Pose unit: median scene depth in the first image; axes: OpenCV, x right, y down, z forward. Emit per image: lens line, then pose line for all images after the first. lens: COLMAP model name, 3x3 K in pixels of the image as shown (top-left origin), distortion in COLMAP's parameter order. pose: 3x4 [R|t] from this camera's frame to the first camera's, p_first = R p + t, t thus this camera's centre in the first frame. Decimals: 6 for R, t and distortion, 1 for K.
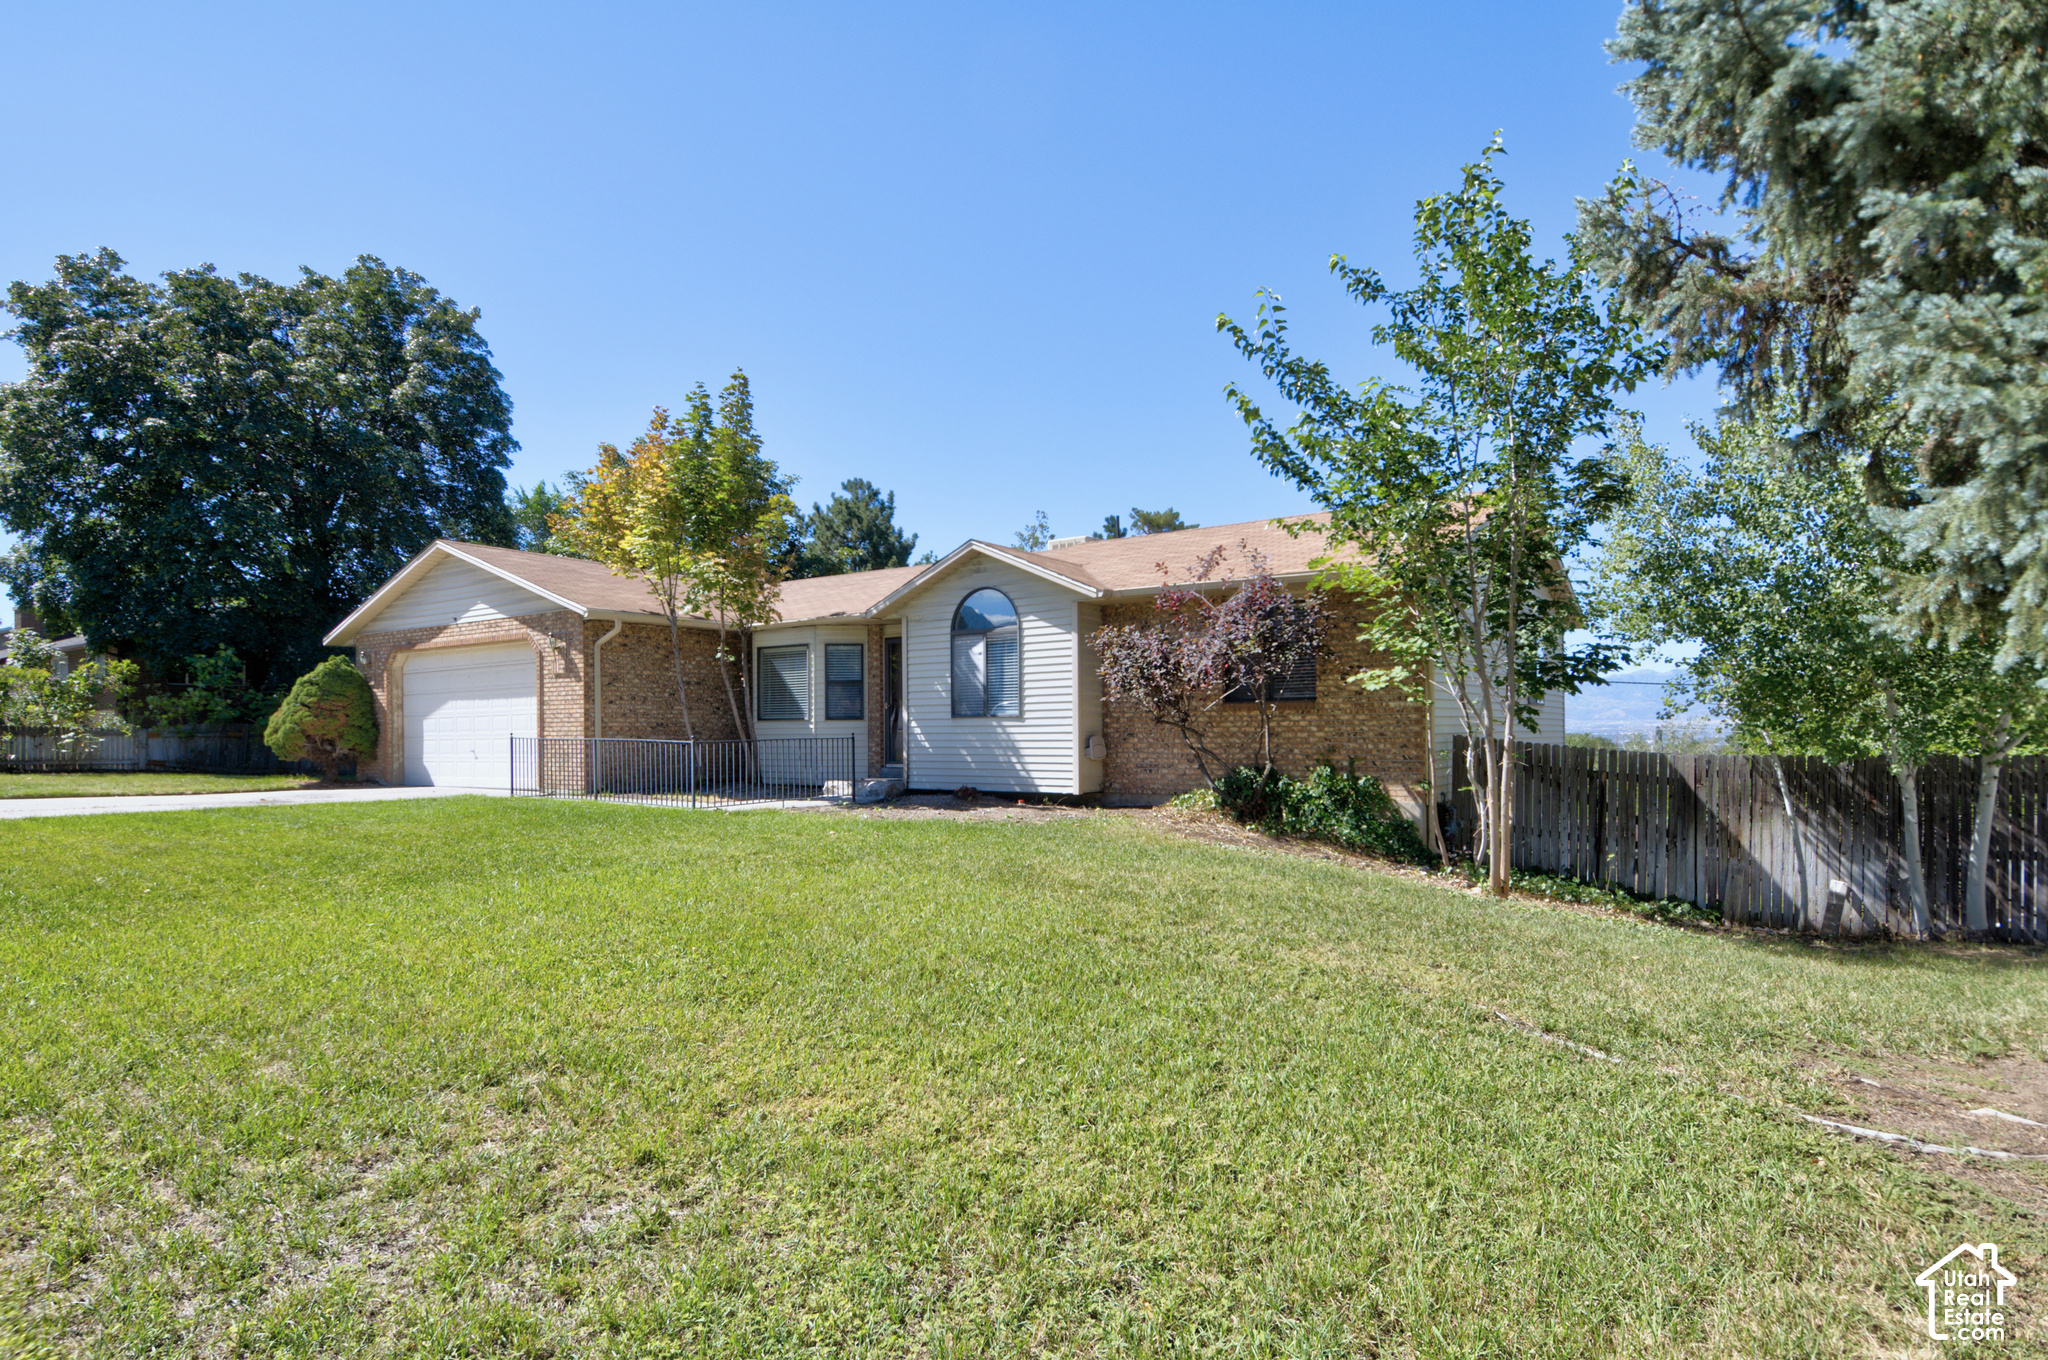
lens RADIAL K [[1142.4, 0, 912.1], [0, 1142.4, 695.5], [0, 0, 1]] dist [0.017625, -0.000327]
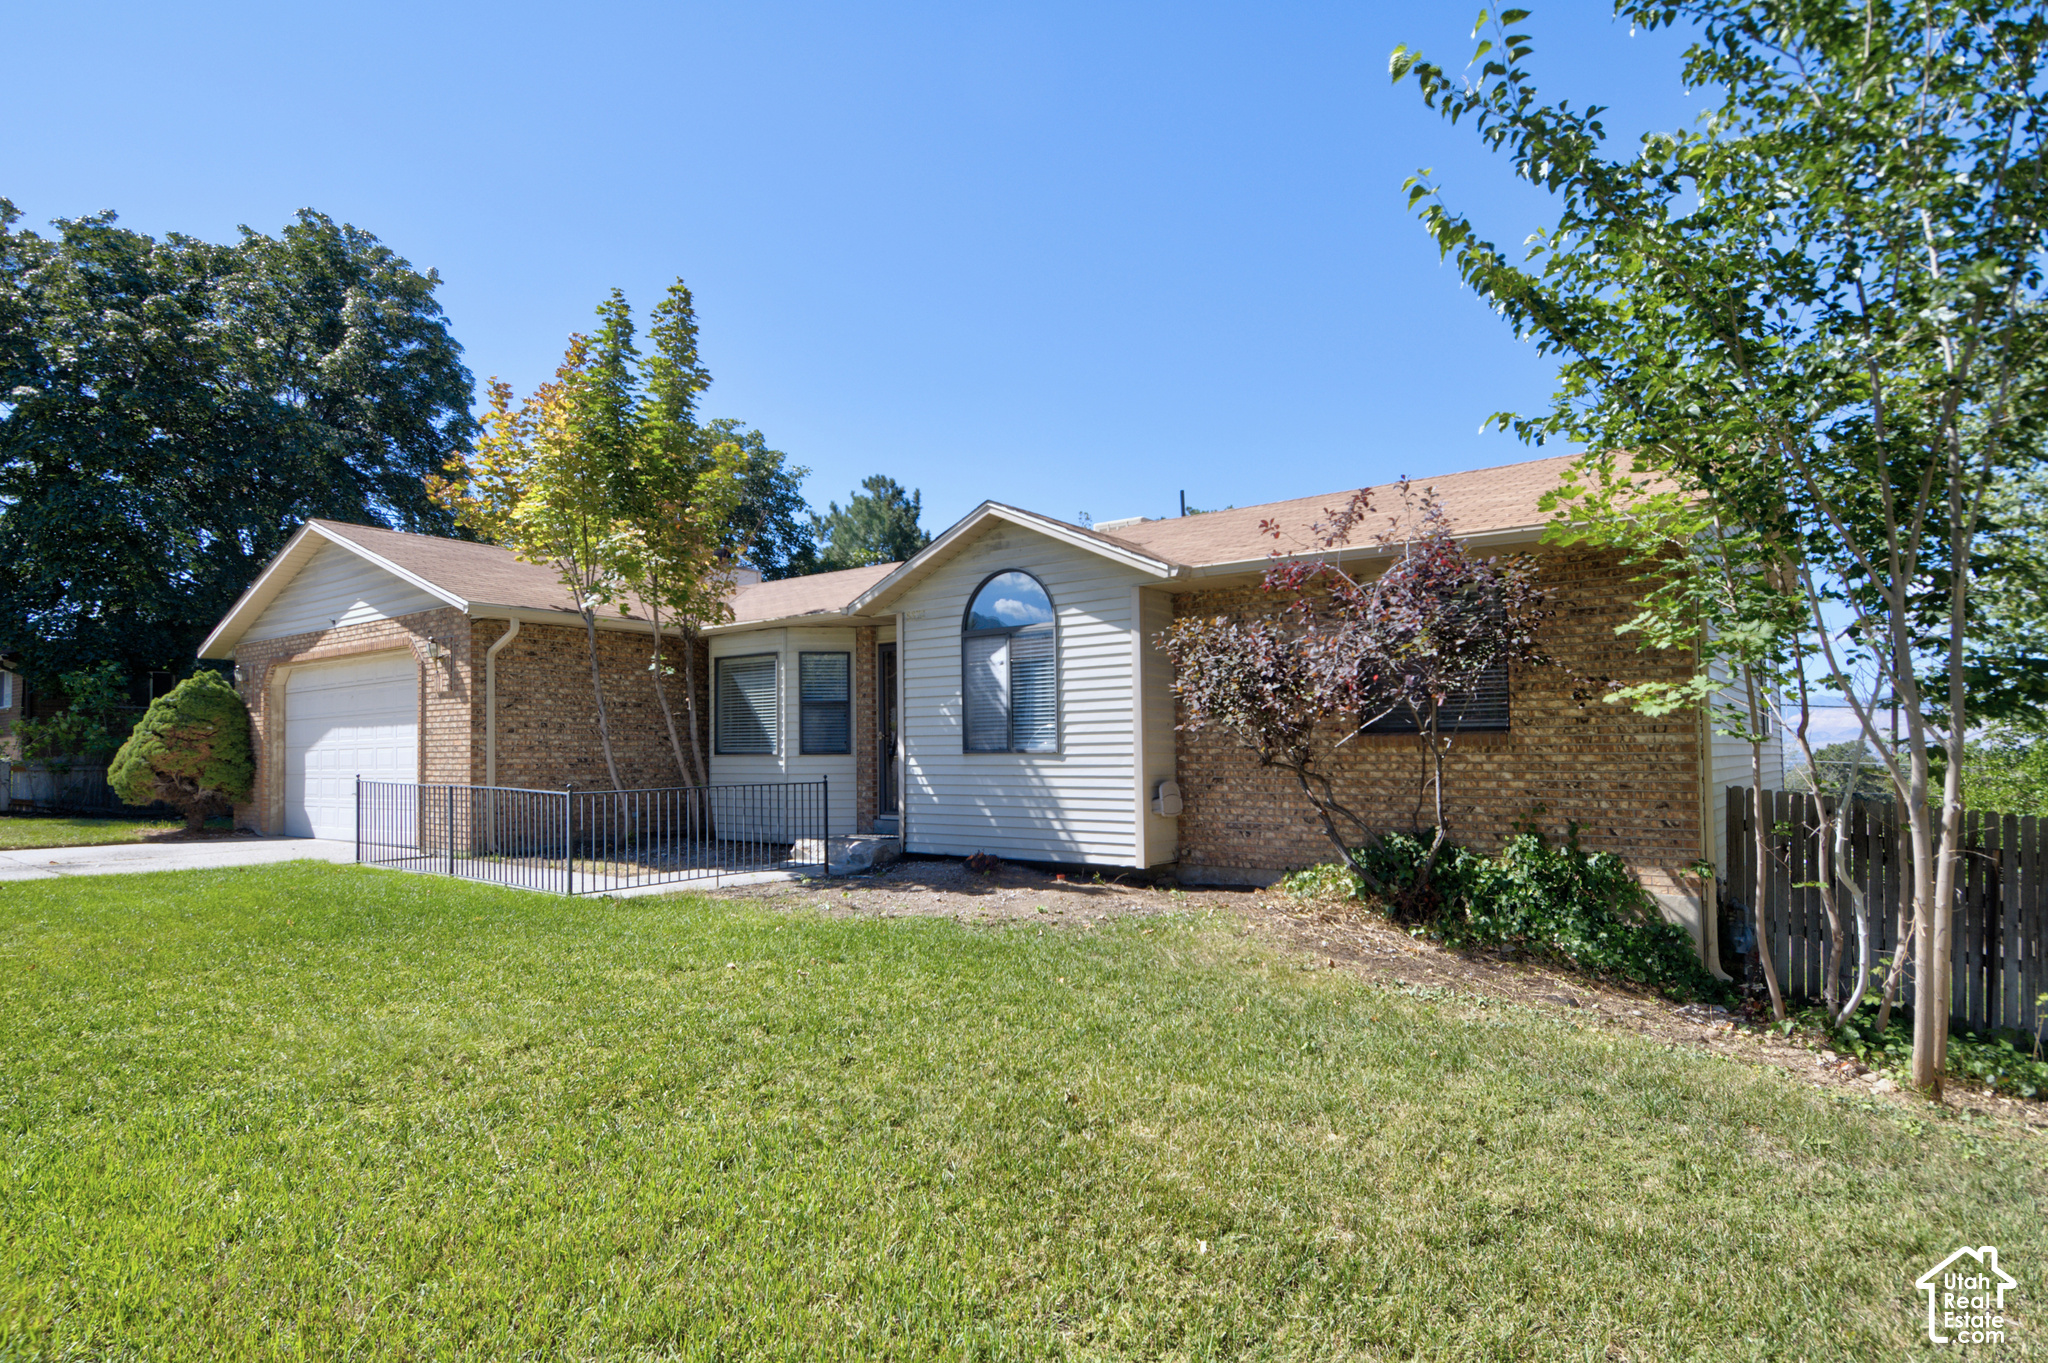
lens RADIAL K [[1064.4, 0, 1012.8], [0, 1064.4, 566.6], [0, 0, 1]] dist [0.002181, 0.000410]
pose [[0.998944, 0.005705, 0.045585, 0.034047], [0.000730, 0.990164, -0.139908, -0.003209], [-0.045935, 0.139794, 0.989115, 0.319781]]
